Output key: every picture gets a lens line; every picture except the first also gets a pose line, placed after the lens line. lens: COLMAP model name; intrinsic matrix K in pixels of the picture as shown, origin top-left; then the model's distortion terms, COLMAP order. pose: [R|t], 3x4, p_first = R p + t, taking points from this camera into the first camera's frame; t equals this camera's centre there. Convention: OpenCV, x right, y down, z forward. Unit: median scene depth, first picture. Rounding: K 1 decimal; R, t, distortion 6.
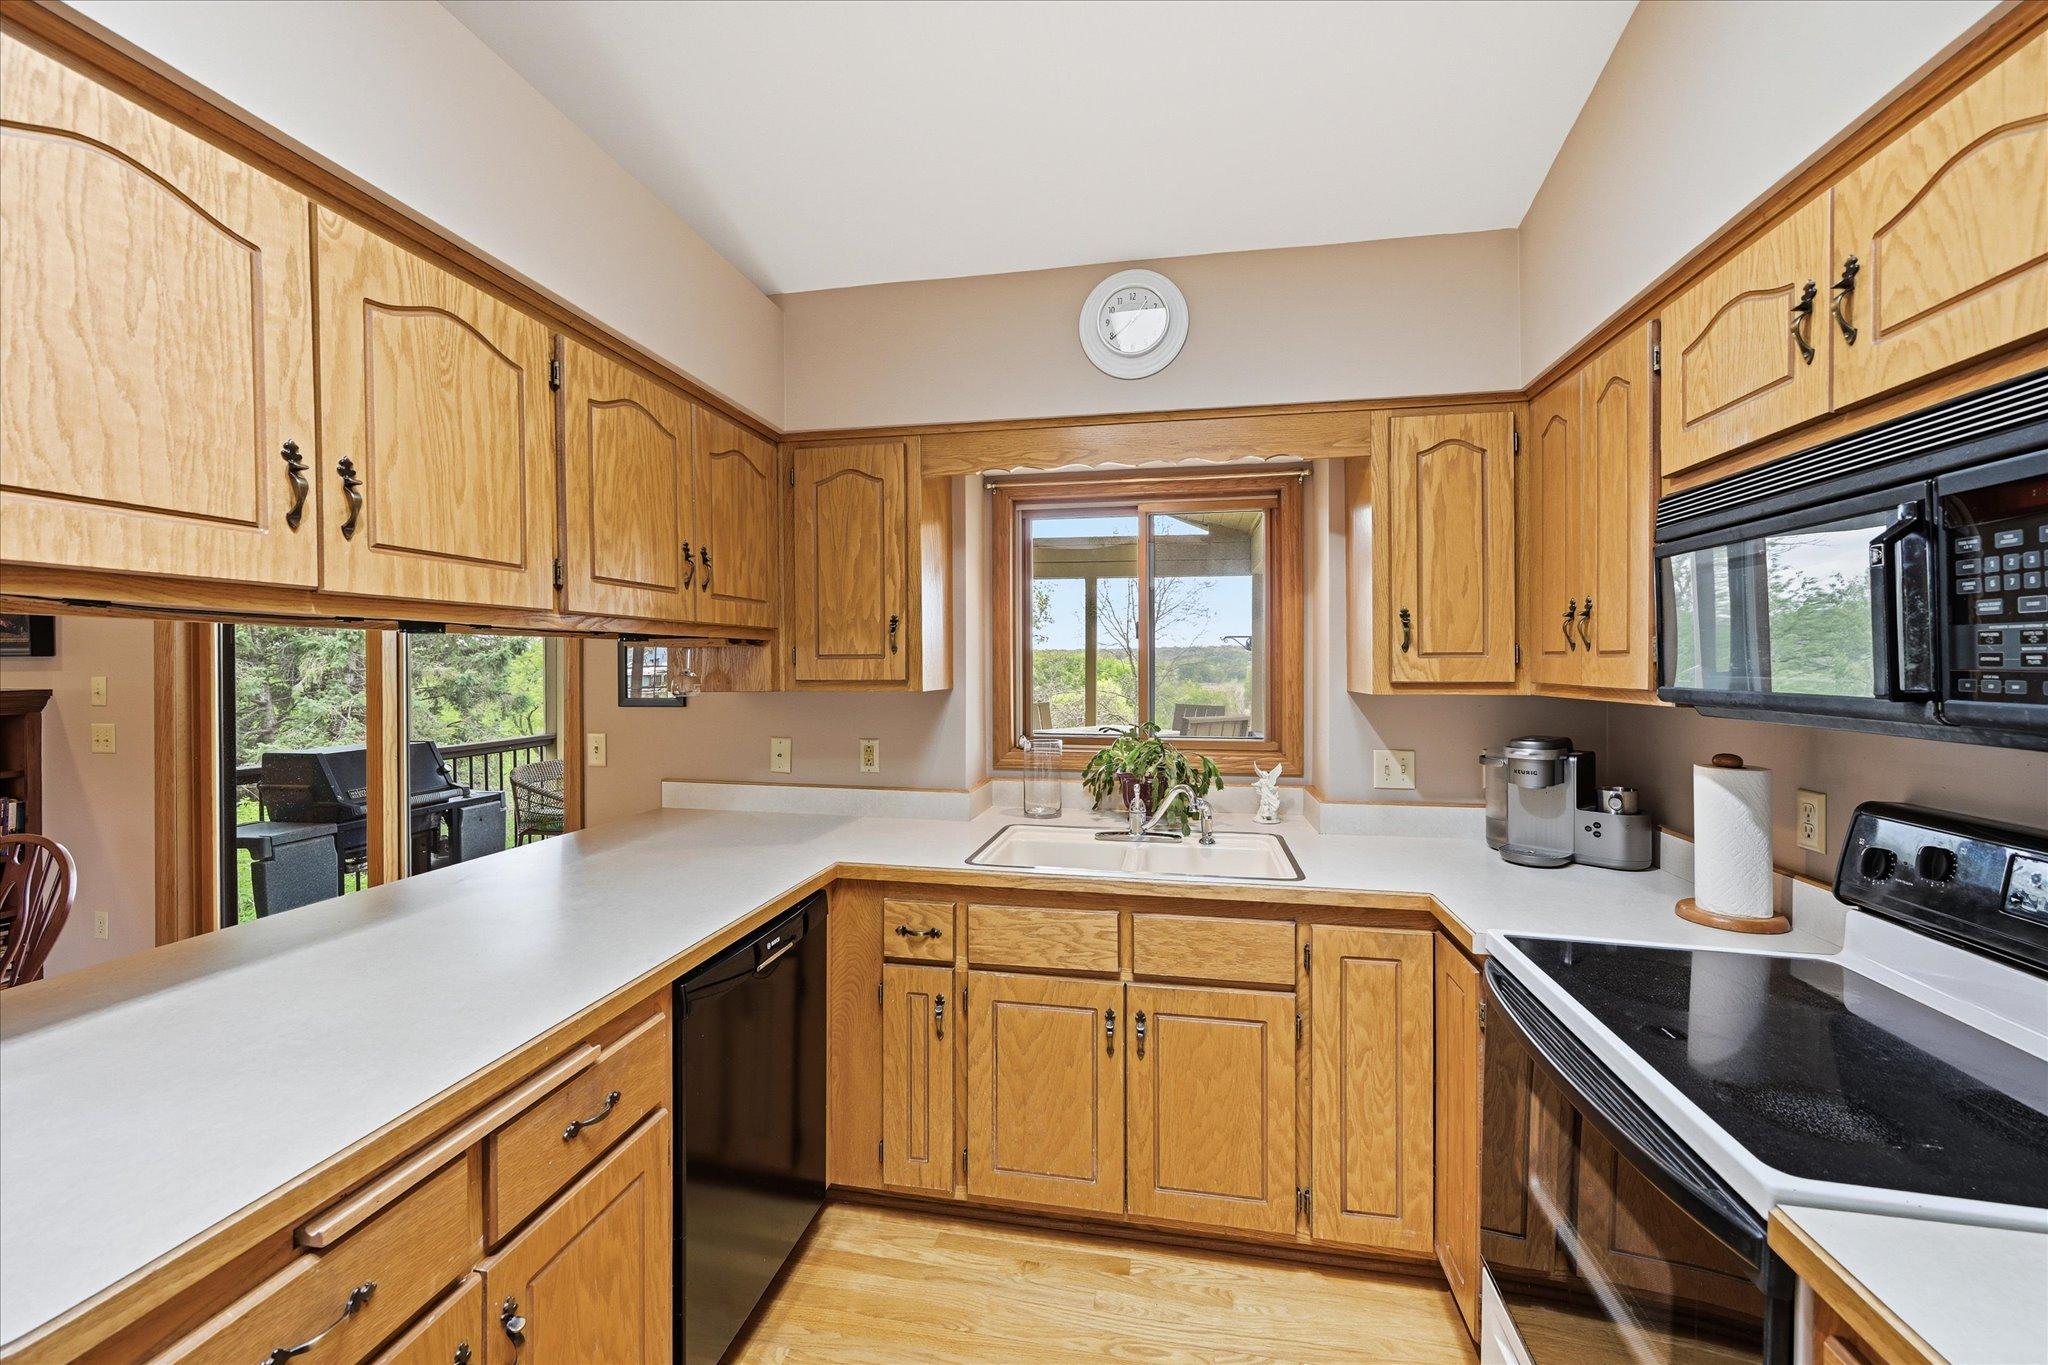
lens RADIAL K [[815.0, 0, 1018.5], [0, 815.0, 669.9], [0, 0, 1]] dist [0.000236, 0.000638]
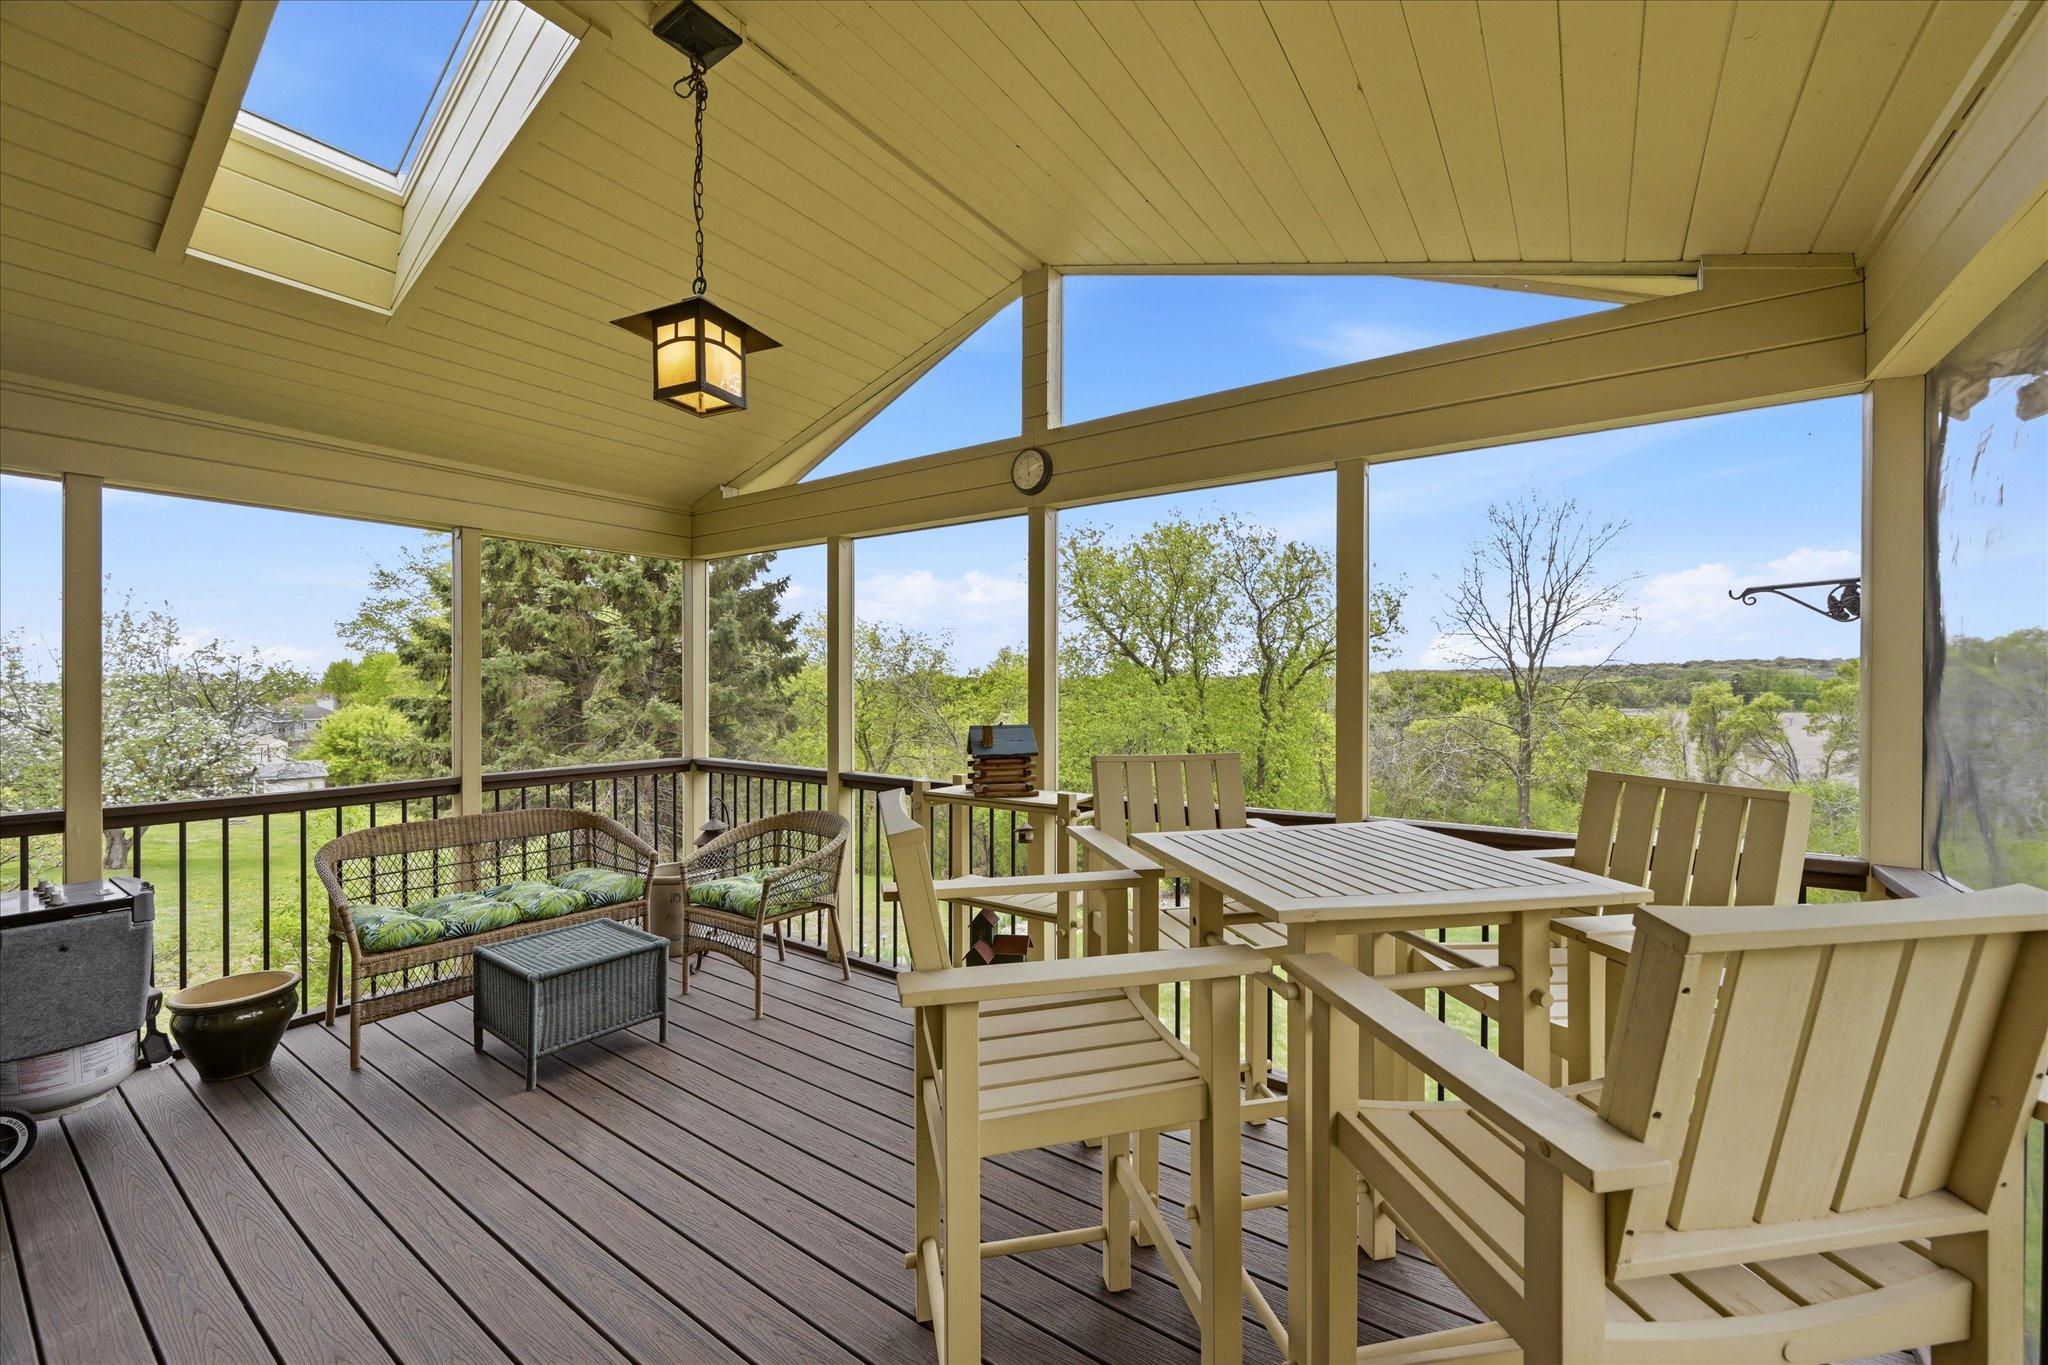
lens RADIAL K [[815.0, 0, 1019.3], [0, 815.0, 687.7], [0, 0, 1]] dist [0.000236, 0.000638]
pose [[0.915069, -0.000513, -0.403297, 0.335456], [-0.001609, 0.999987, -0.004924, 0.027773], [0.403294, 0.005155, 0.915056, 1.815690]]
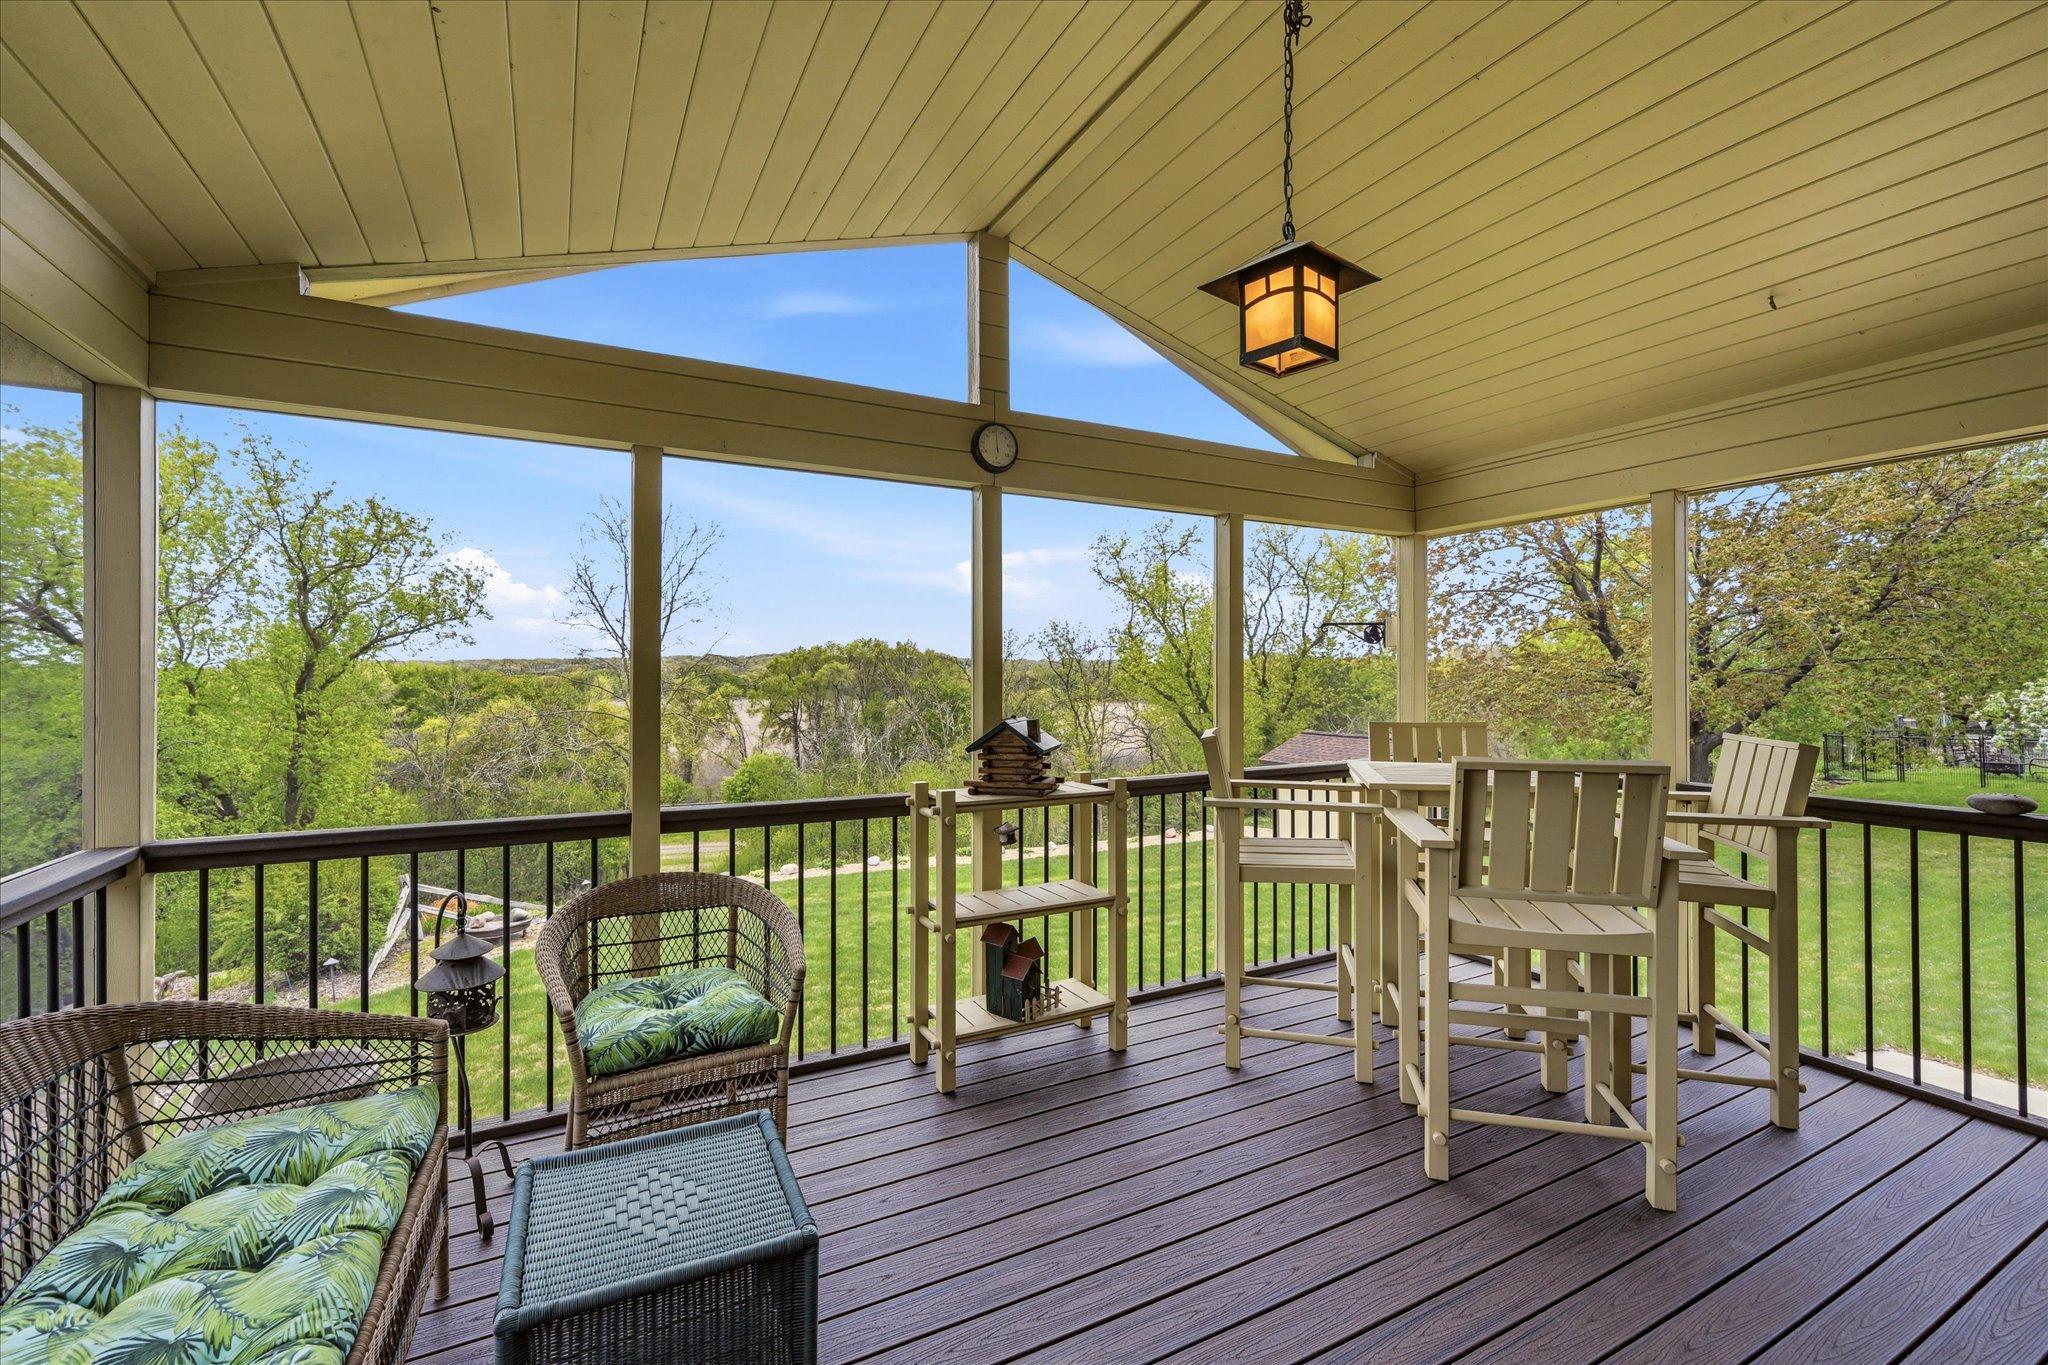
lens RADIAL K [[867.0, 0, 1019.5], [0, 867.0, 675.1], [0, 0, 1]] dist [-0.002696, -0.000191]
pose [[0.780848, -0.000488, 0.624721, -1.388209], [0.006629, 0.999950, -0.007505, 0.024398], [-0.624686, 0.010002, 0.780812, 2.043705]]
